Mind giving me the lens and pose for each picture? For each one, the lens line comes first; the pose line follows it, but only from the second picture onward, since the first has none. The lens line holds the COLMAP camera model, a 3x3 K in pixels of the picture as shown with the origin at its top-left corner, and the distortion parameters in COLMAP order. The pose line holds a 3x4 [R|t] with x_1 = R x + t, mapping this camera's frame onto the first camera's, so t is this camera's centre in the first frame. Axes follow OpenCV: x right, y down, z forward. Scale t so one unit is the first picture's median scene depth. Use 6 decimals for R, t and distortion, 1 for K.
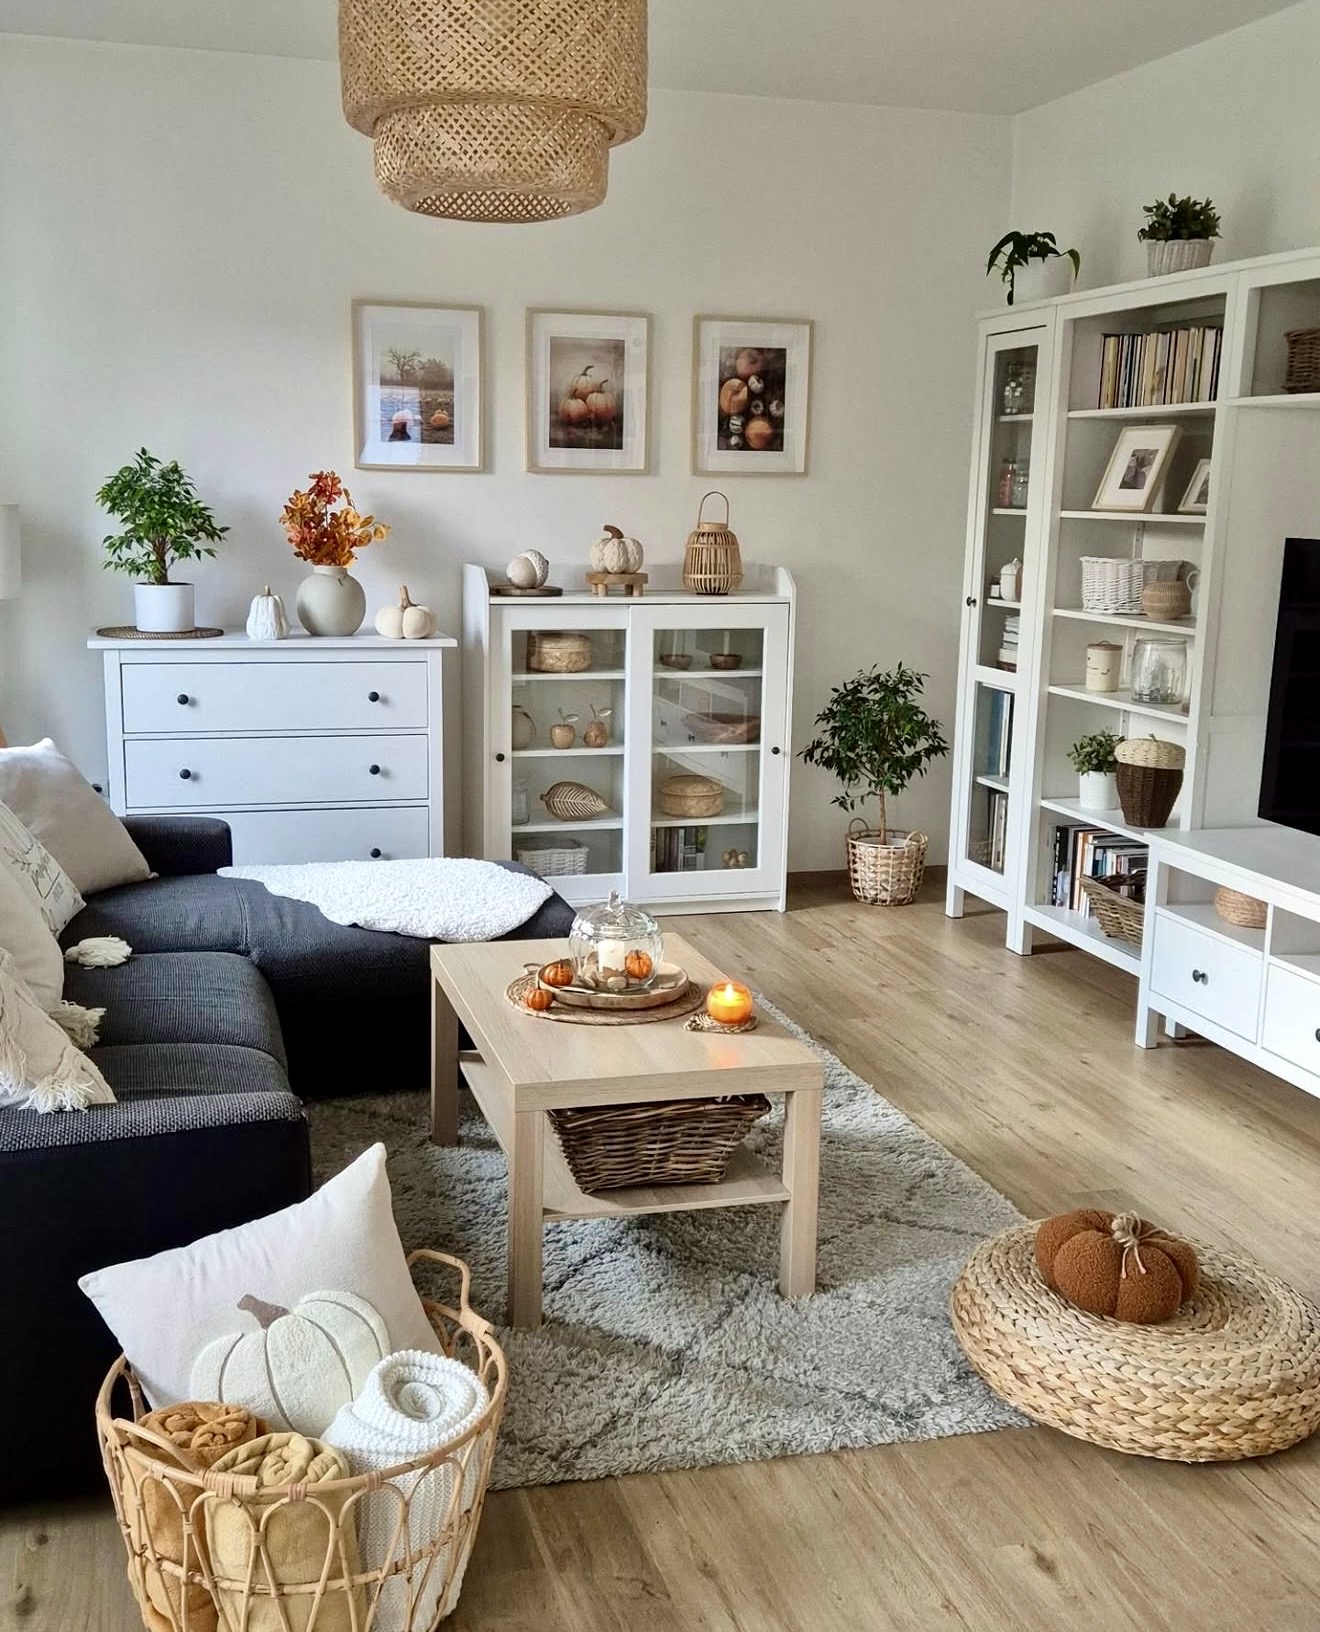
lens RADIAL K [[1740.7, 0, 660.0], [0, 1740.7, 816.0], [0, 0, 1]] dist [0.078783, 0.021332]
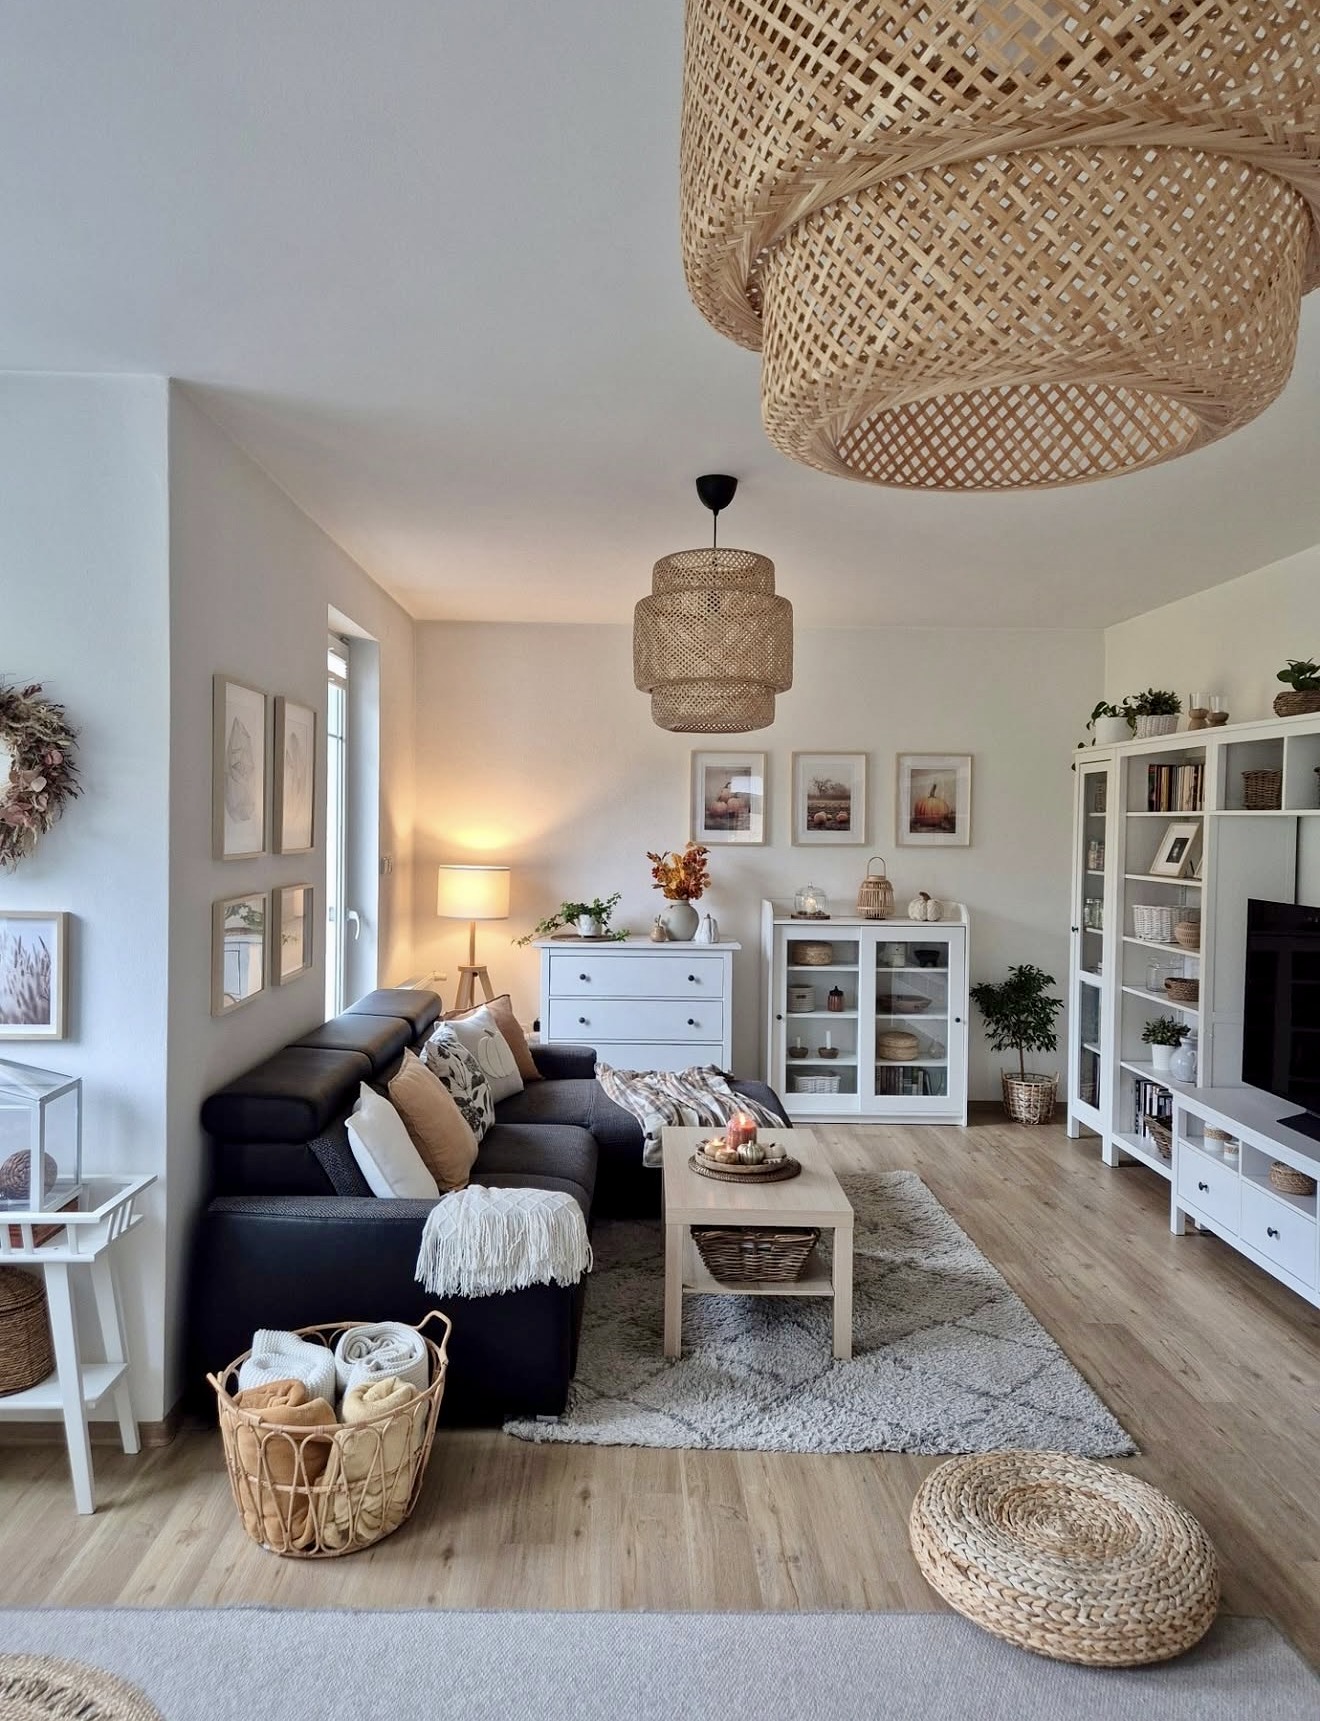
lens RADIAL K [[1192.7, 0, 660.0], [0, 1192.7, 860.5], [0, 0, 1]] dist [0.002018, -0.000379]
pose [[0.960517, 0.006986, -0.278133, 0.123938], [-0.049644, 0.987945, -0.146627, -0.010369], [0.273756, 0.154645, 0.949285, -0.117791]]
